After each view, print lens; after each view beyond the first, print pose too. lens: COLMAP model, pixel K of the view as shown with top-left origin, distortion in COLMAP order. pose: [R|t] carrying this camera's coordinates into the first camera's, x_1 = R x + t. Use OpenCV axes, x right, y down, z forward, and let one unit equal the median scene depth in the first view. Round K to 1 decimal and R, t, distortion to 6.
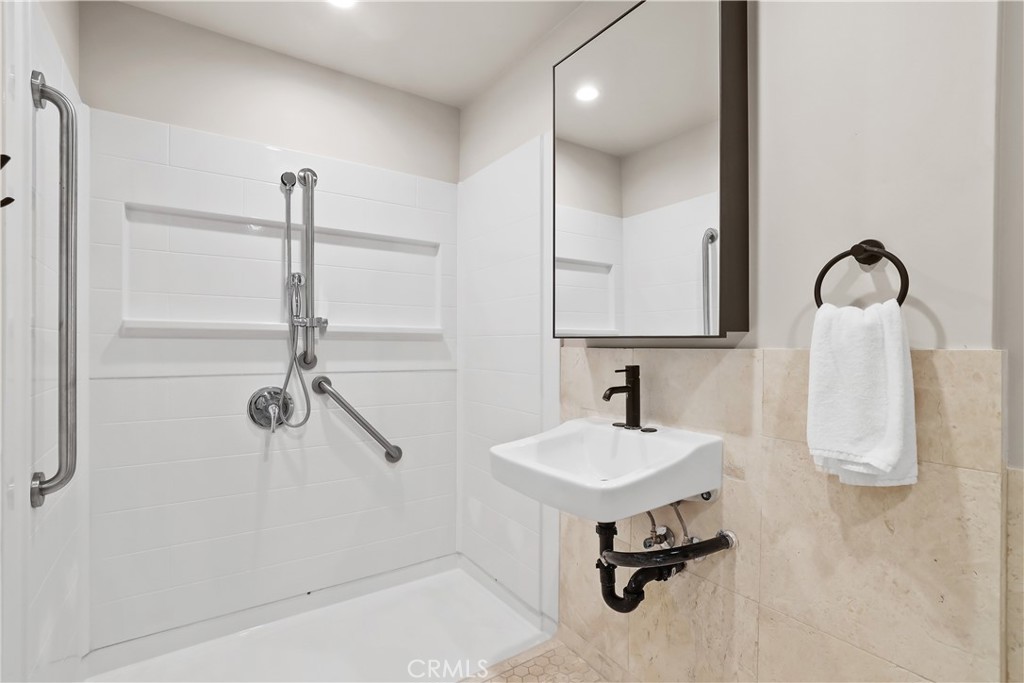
lens RADIAL K [[477.3, 0, 512.0], [0, 477.3, 341.5], [0, 0, 1]] dist [-0.004588, -0.000446]
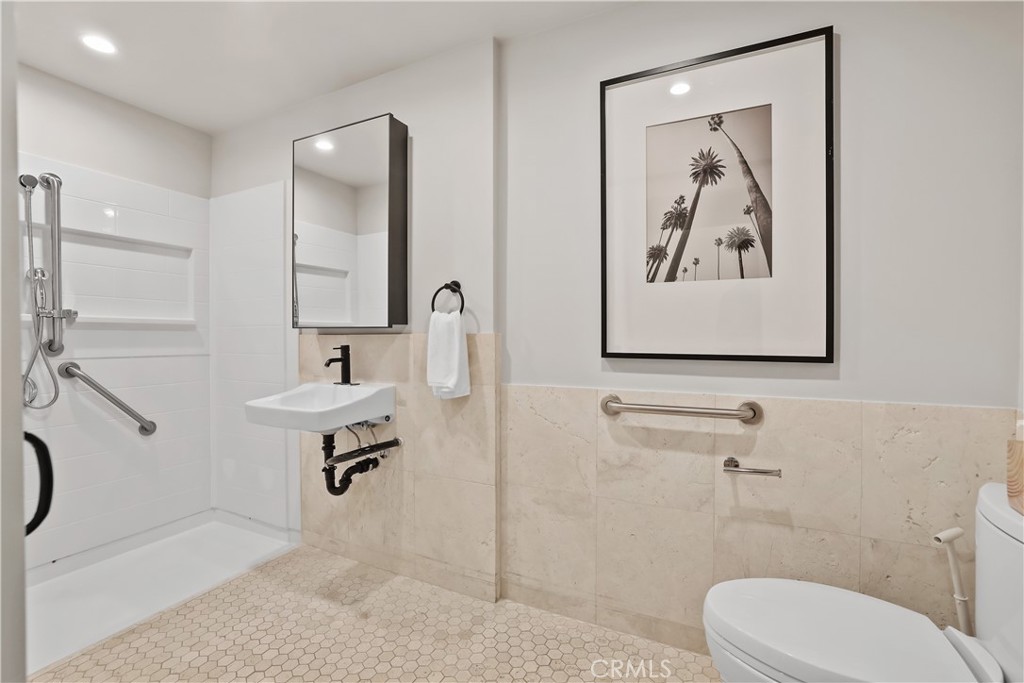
lens RADIAL K [[450.2, 0, 511.3], [0, 450.2, 338.2], [0, 0, 1]] dist [-0.047595, 0.016860]
pose [[0.871150, -0.007719, 0.490957, 0.000035], [0.001159, 0.999906, 0.013664, 0.006343], [-0.491016, -0.011334, 0.871077, -0.544974]]
